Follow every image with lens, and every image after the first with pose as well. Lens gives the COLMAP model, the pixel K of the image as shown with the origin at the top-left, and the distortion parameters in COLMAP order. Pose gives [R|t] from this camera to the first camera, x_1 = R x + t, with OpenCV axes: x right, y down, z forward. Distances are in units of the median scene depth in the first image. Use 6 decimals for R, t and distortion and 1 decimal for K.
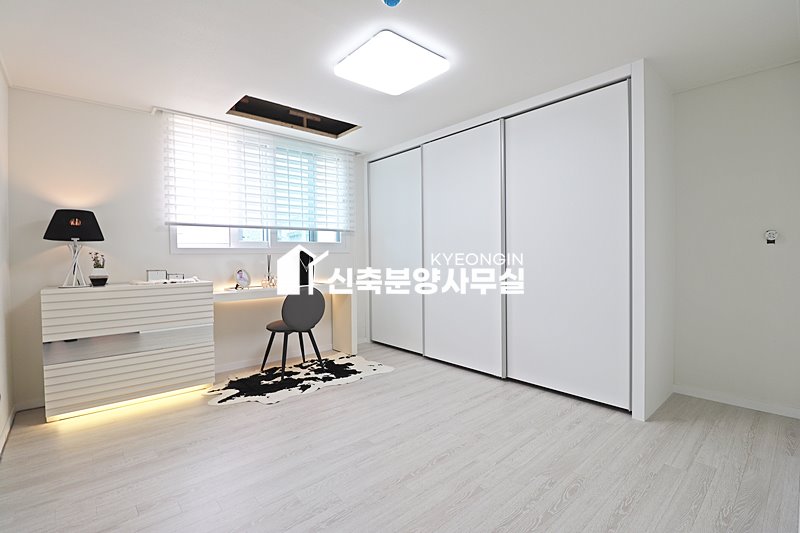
lens RADIAL K [[371.9, 0, 402.9], [0, 371.9, 261.8], [0, 0, 1]] dist [-0.010789, -0.007015]
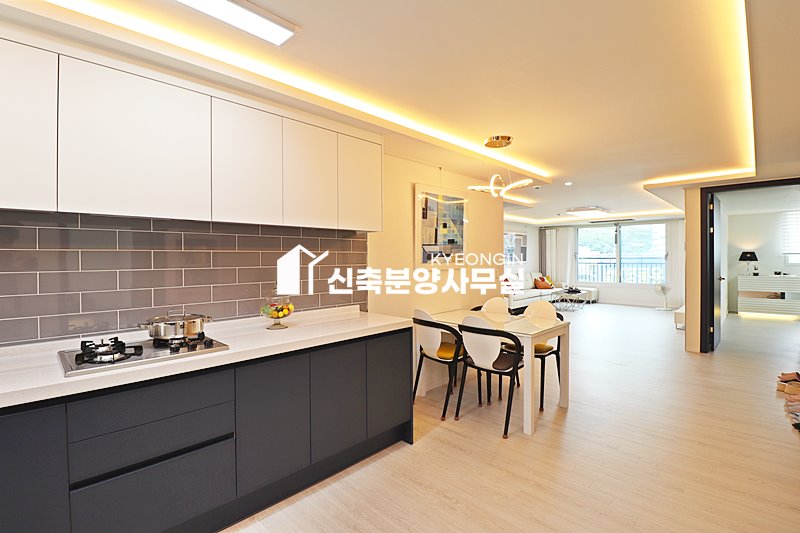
lens RADIAL K [[371.9, 0, 402.2], [0, 371.9, 261.7], [0, 0, 1]] dist [-0.010789, -0.007015]
pose [[0.068644, 0.019099, -0.997458, 2.004808], [-0.013710, 0.999740, 0.018199, -0.066574], [0.997547, 0.012426, 0.068888, -2.144446]]
